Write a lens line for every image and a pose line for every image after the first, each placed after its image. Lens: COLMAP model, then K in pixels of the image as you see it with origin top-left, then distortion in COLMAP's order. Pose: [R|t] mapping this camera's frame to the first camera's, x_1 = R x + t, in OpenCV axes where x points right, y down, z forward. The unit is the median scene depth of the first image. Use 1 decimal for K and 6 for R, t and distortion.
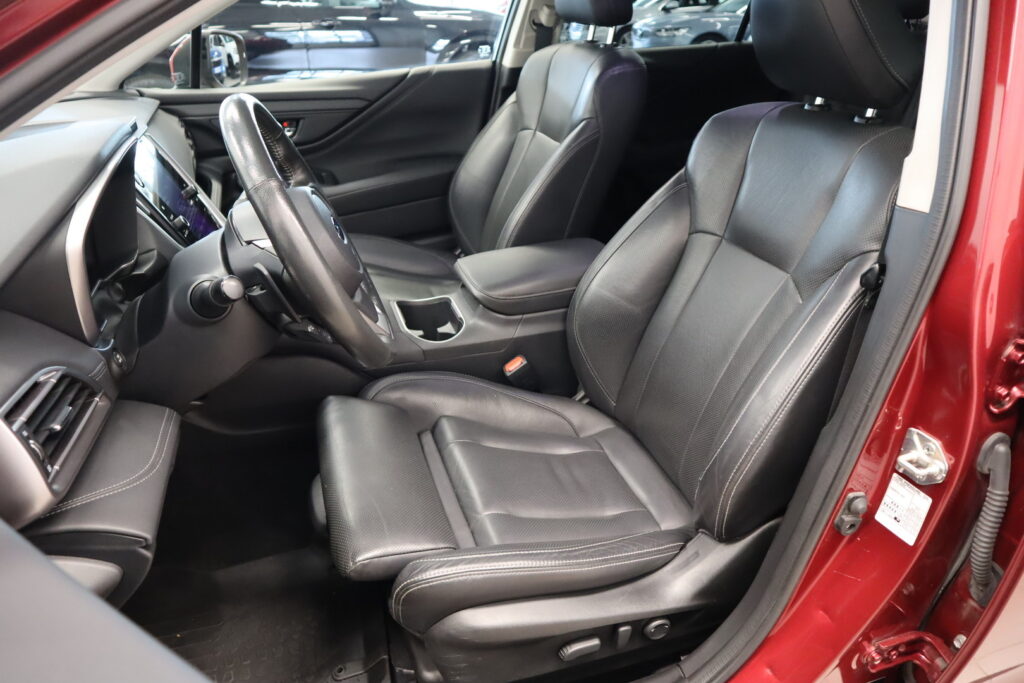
lens RADIAL K [[701.5, 0, 512.0], [0, 701.5, 341.5], [0, 0, 1]] dist [-0.104806, 0.047695]
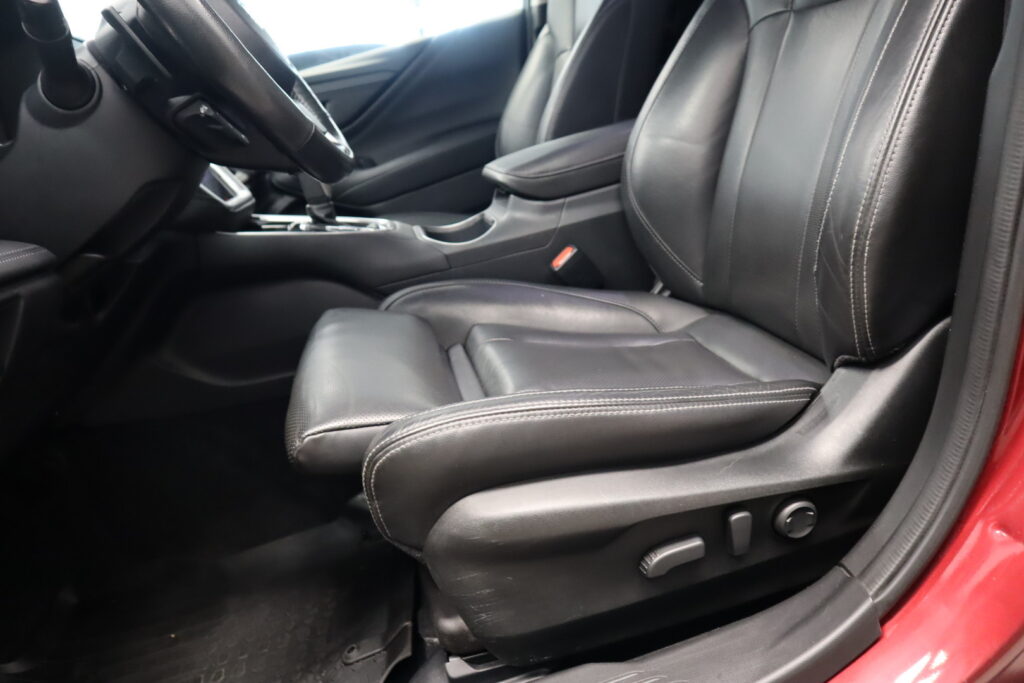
lens RADIAL K [[701.5, 0, 512.0], [0, 701.5, 341.5], [0, 0, 1]] dist [-0.104806, 0.047695]
pose [[0.971178, -0.163215, -0.173708, 0.076424], [0.140954, 0.980954, -0.133646, 0.247218], [0.192213, 0.105309, 0.975686, 0.261115]]
